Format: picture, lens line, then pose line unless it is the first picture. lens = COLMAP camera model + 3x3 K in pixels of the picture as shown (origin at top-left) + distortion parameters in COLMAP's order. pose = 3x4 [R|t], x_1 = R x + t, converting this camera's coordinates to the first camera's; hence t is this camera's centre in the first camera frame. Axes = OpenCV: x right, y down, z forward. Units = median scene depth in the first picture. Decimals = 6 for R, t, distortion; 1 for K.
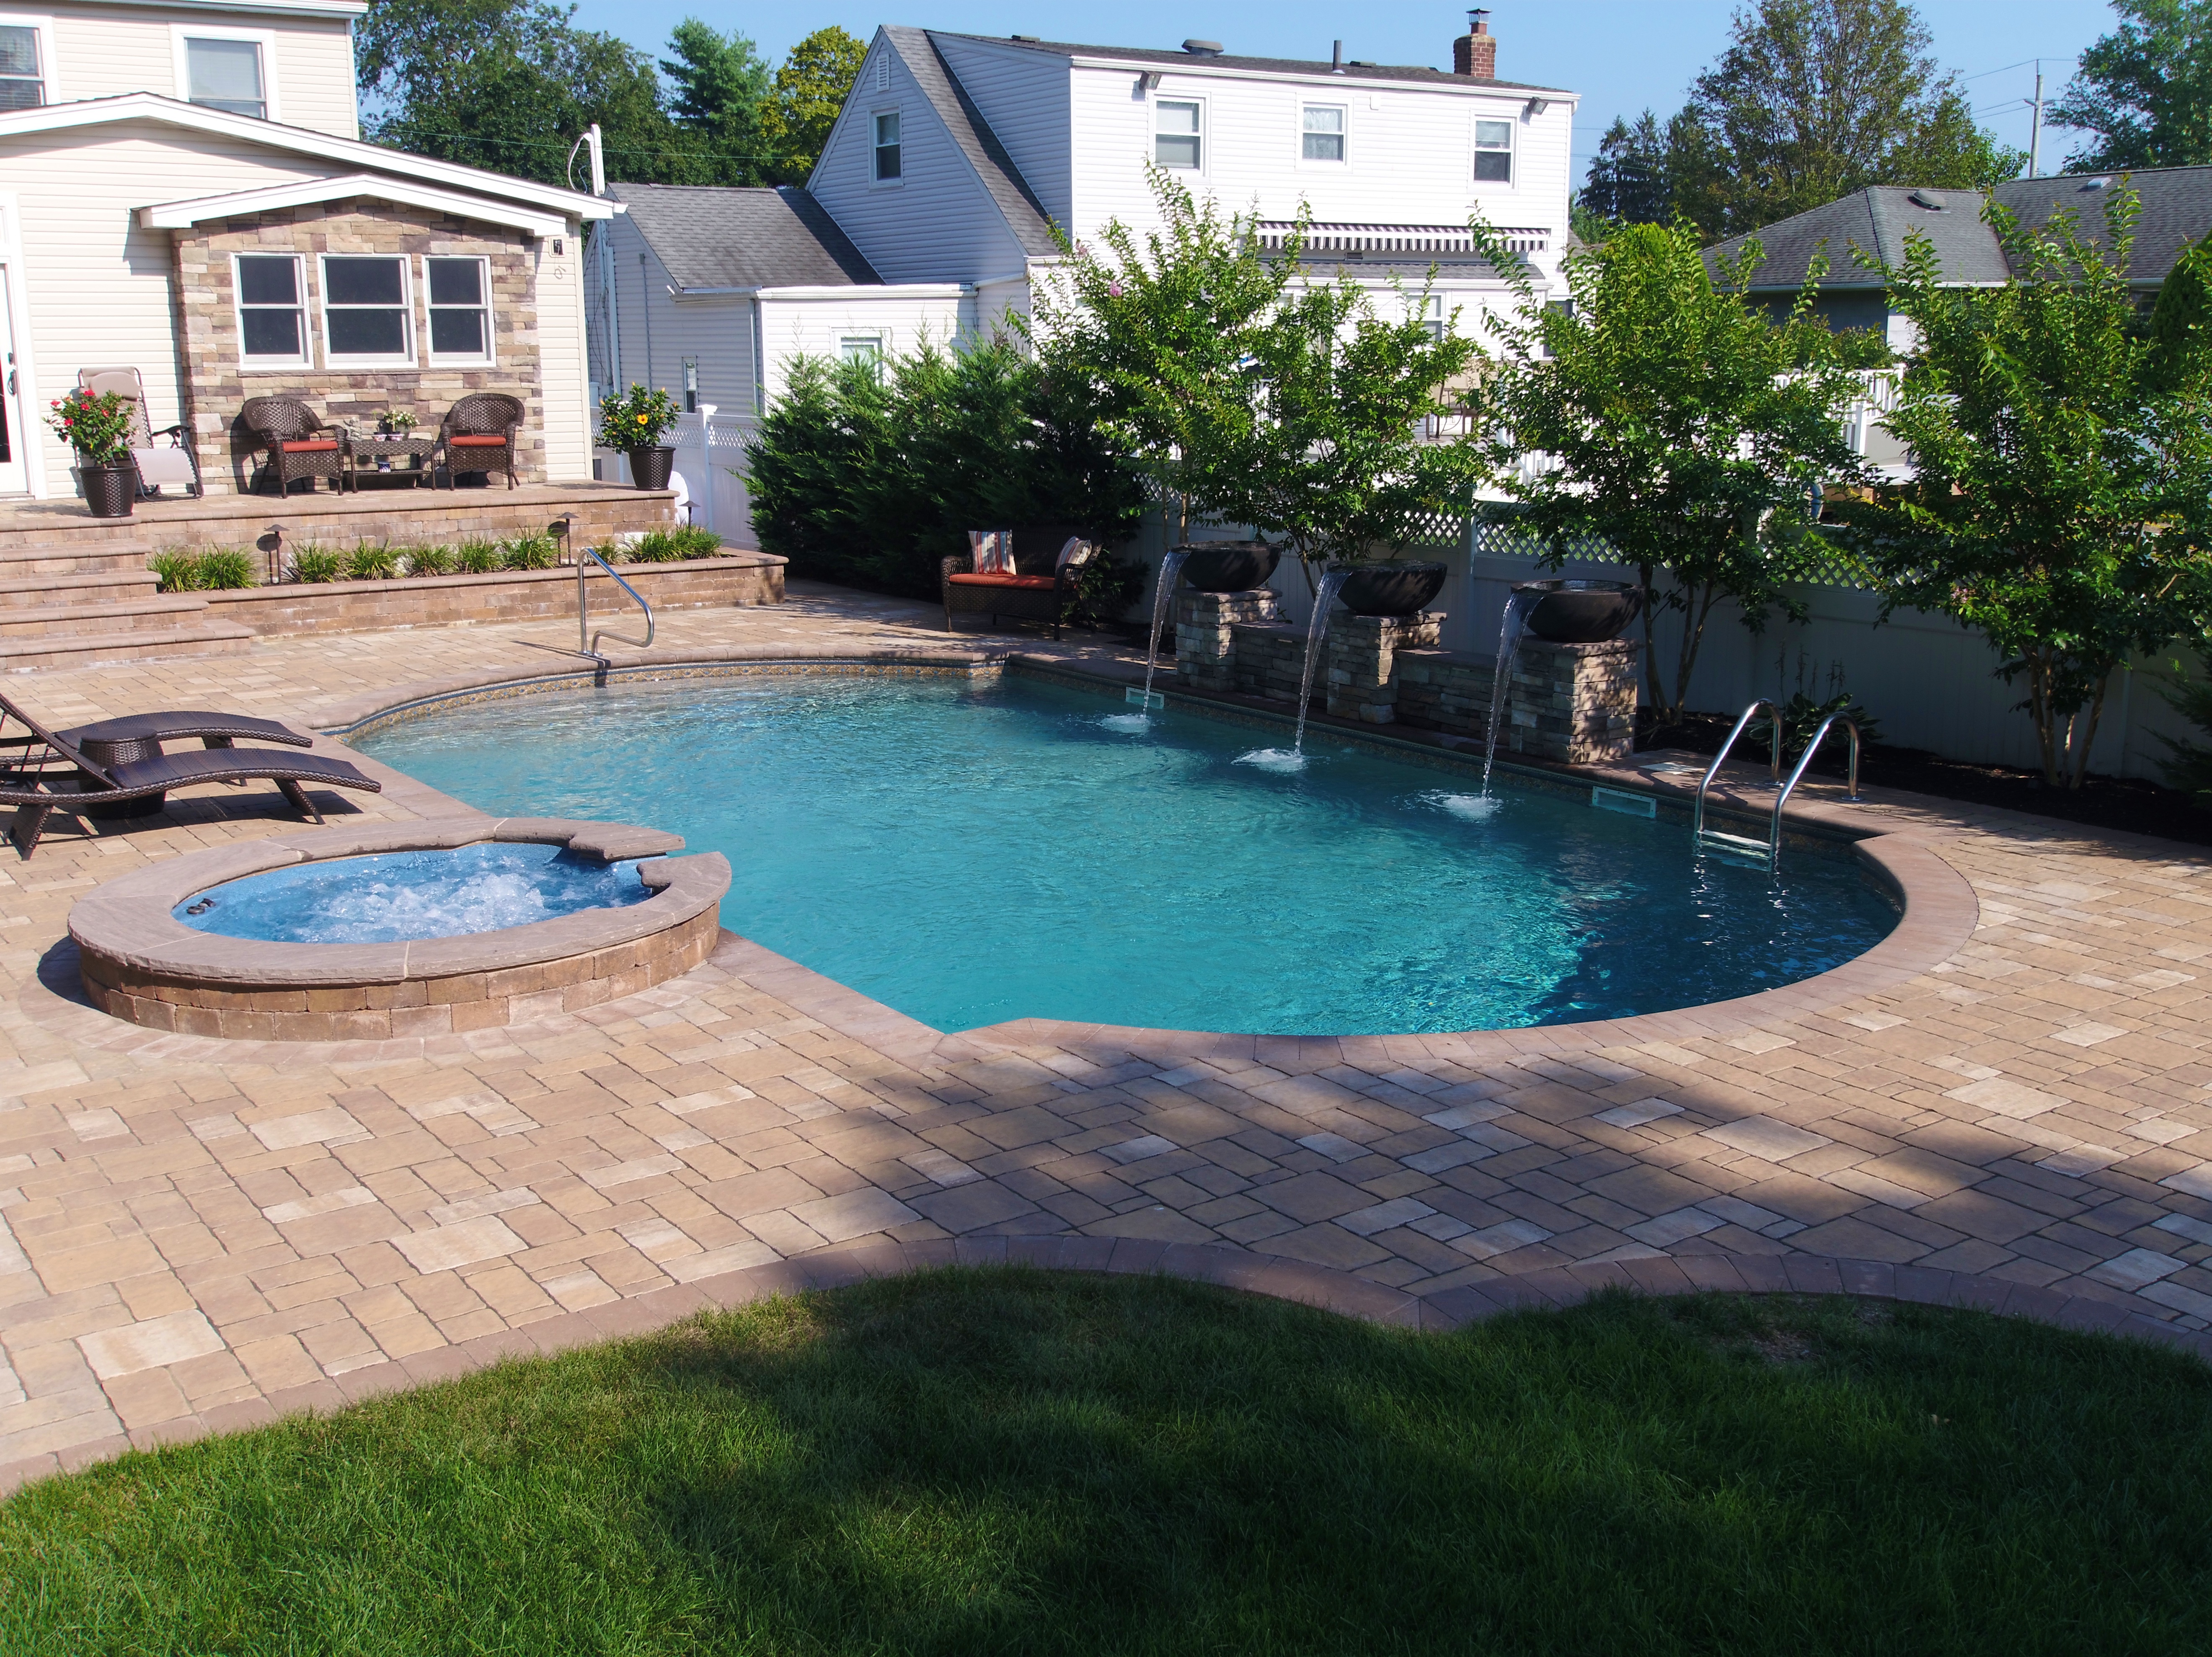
lens RADIAL K [[2230.2, 0, 1124.7], [0, 2230.2, 821.7], [0, 0, 1]] dist [0.006694, -0.024964]
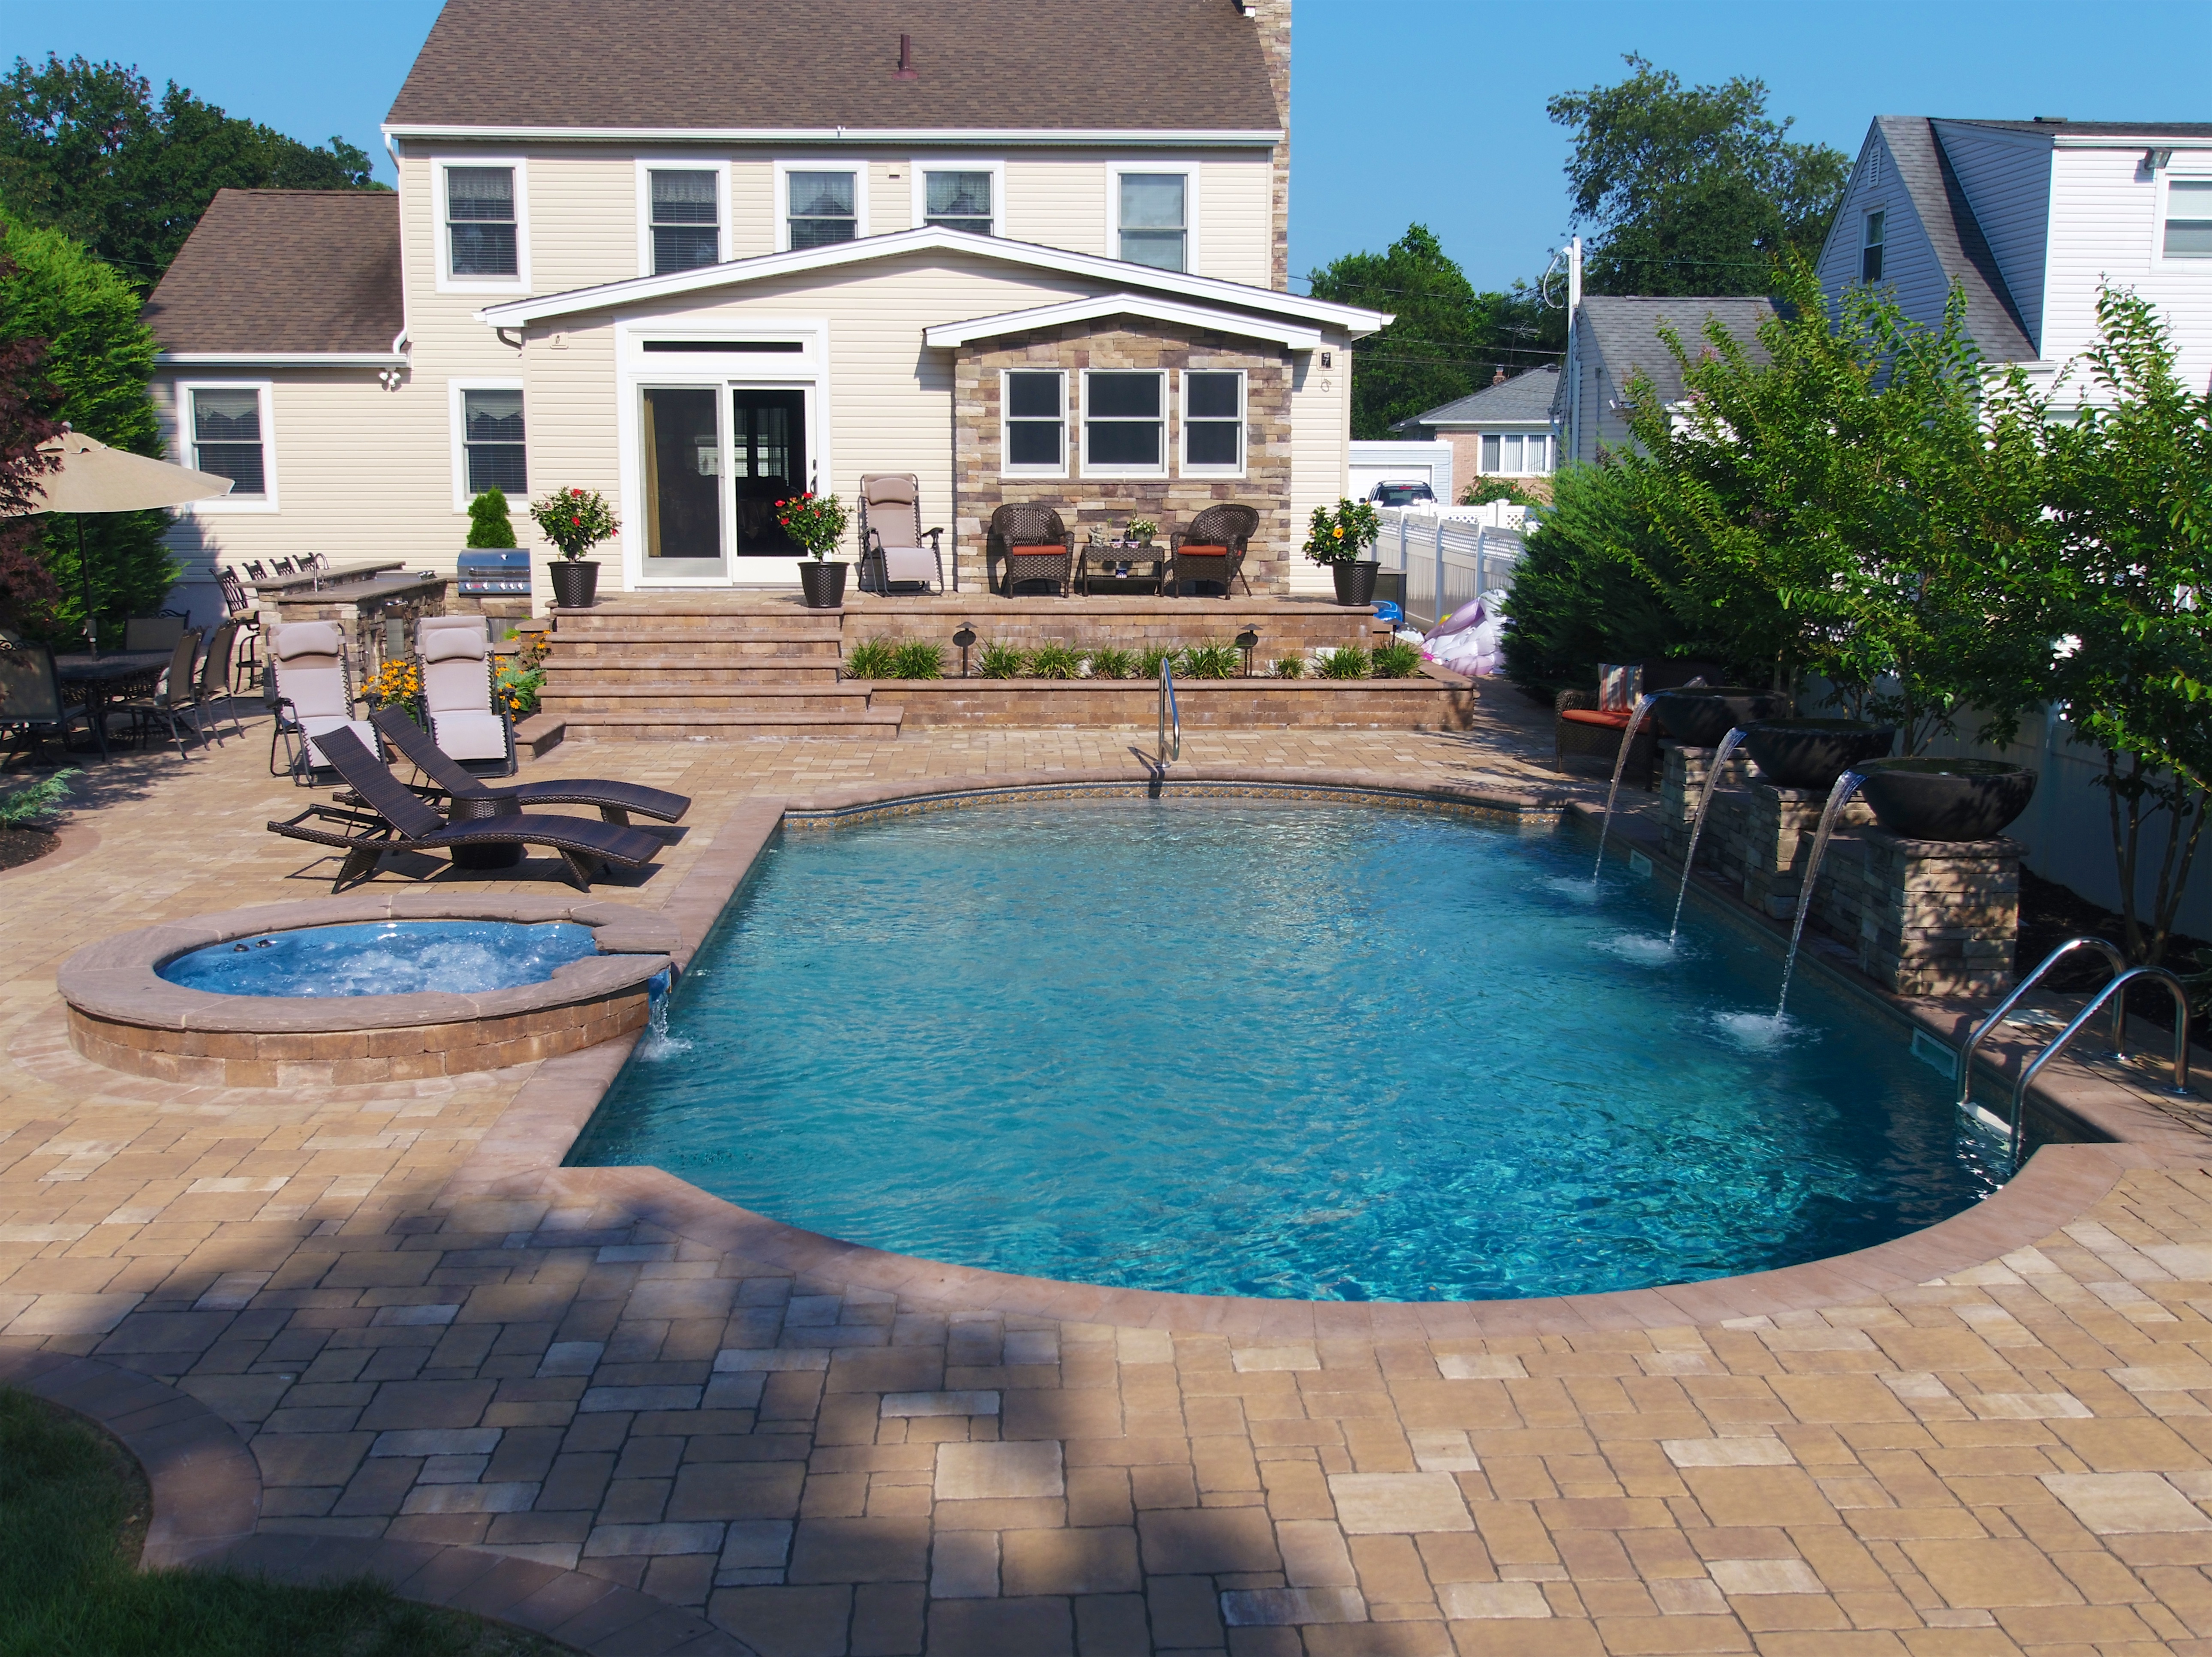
lens RADIAL K [[2279.0, 0, 1126.0], [0, 2279.0, 823.9], [0, 0, 1]] dist [0.008396, -0.019442]
pose [[0.846163, 0.091539, -0.525004, 0.248172], [-0.120126, 0.992546, -0.020551, -0.023248], [0.519209, 0.080456, 0.850852, 0.118367]]
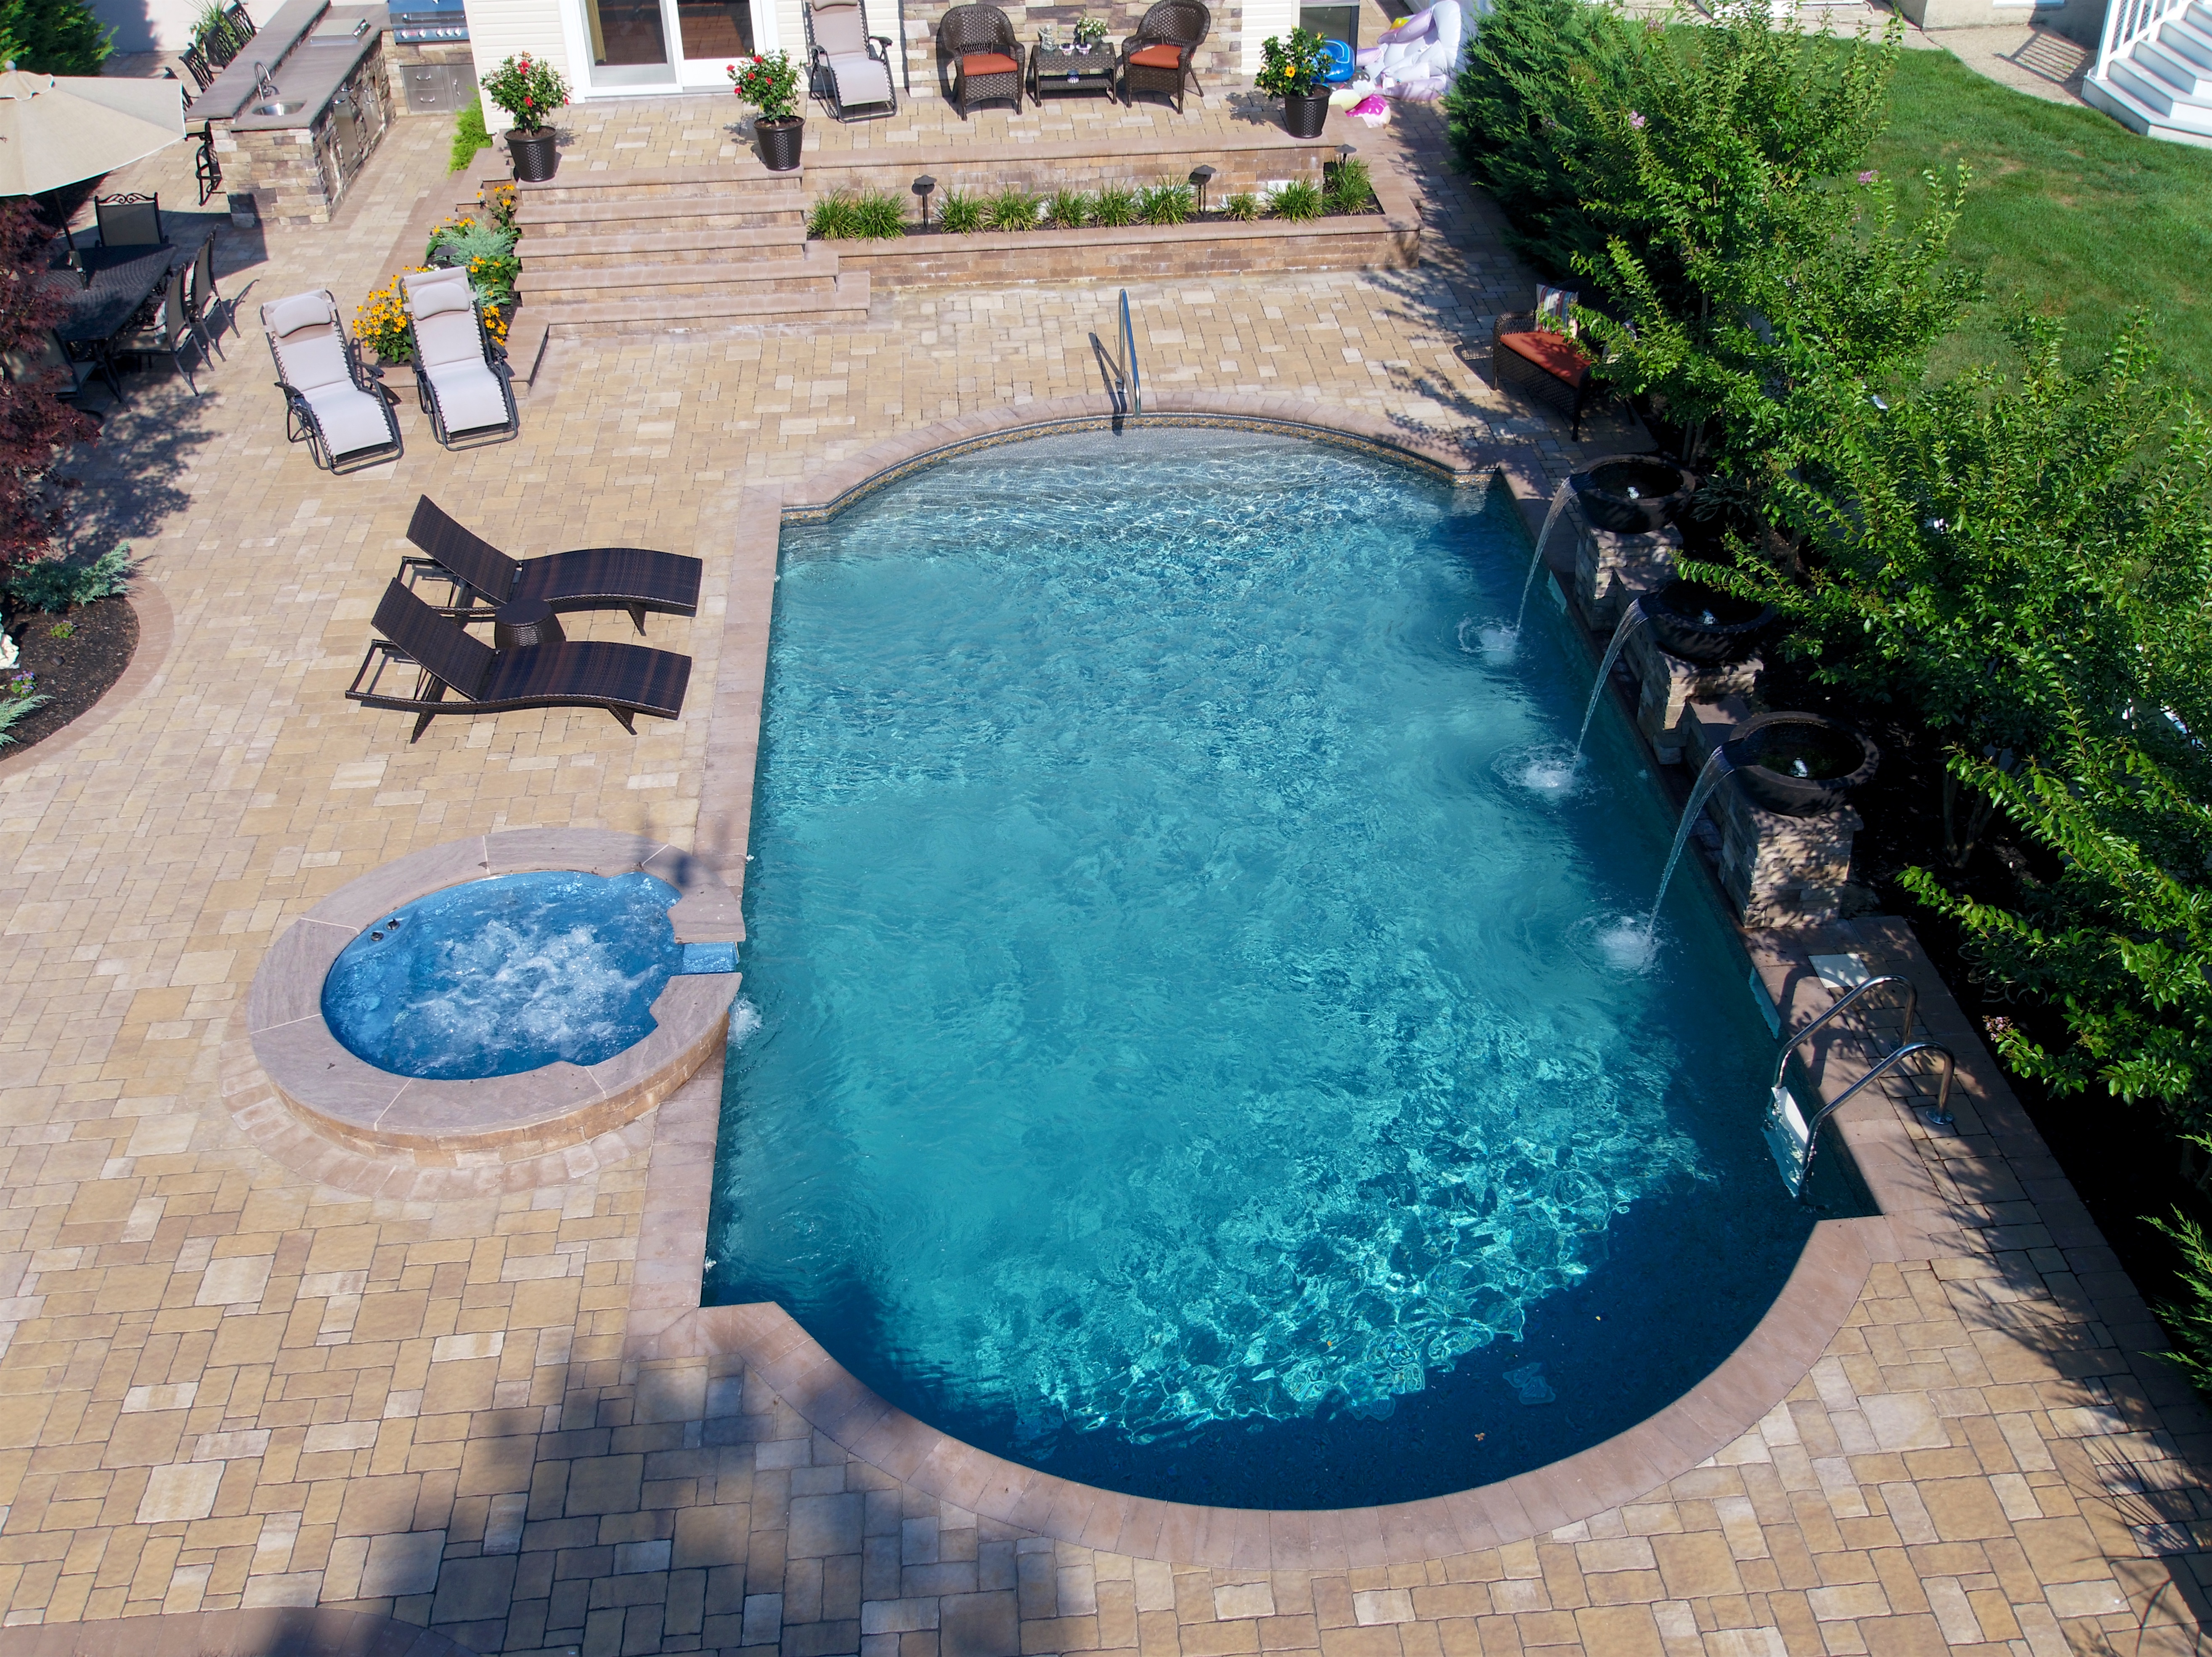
lens RADIAL K [[2230.4, 0, 1124.7], [0, 2230.4, 821.7], [0, 0, 1]] dist [0.006694, -0.024964]
pose [[0.861711, 0.273936, -0.427099, 0.236136], [-0.093457, 0.913028, 0.397045, -0.270344], [0.498718, -0.302223, 0.812368, 0.073789]]
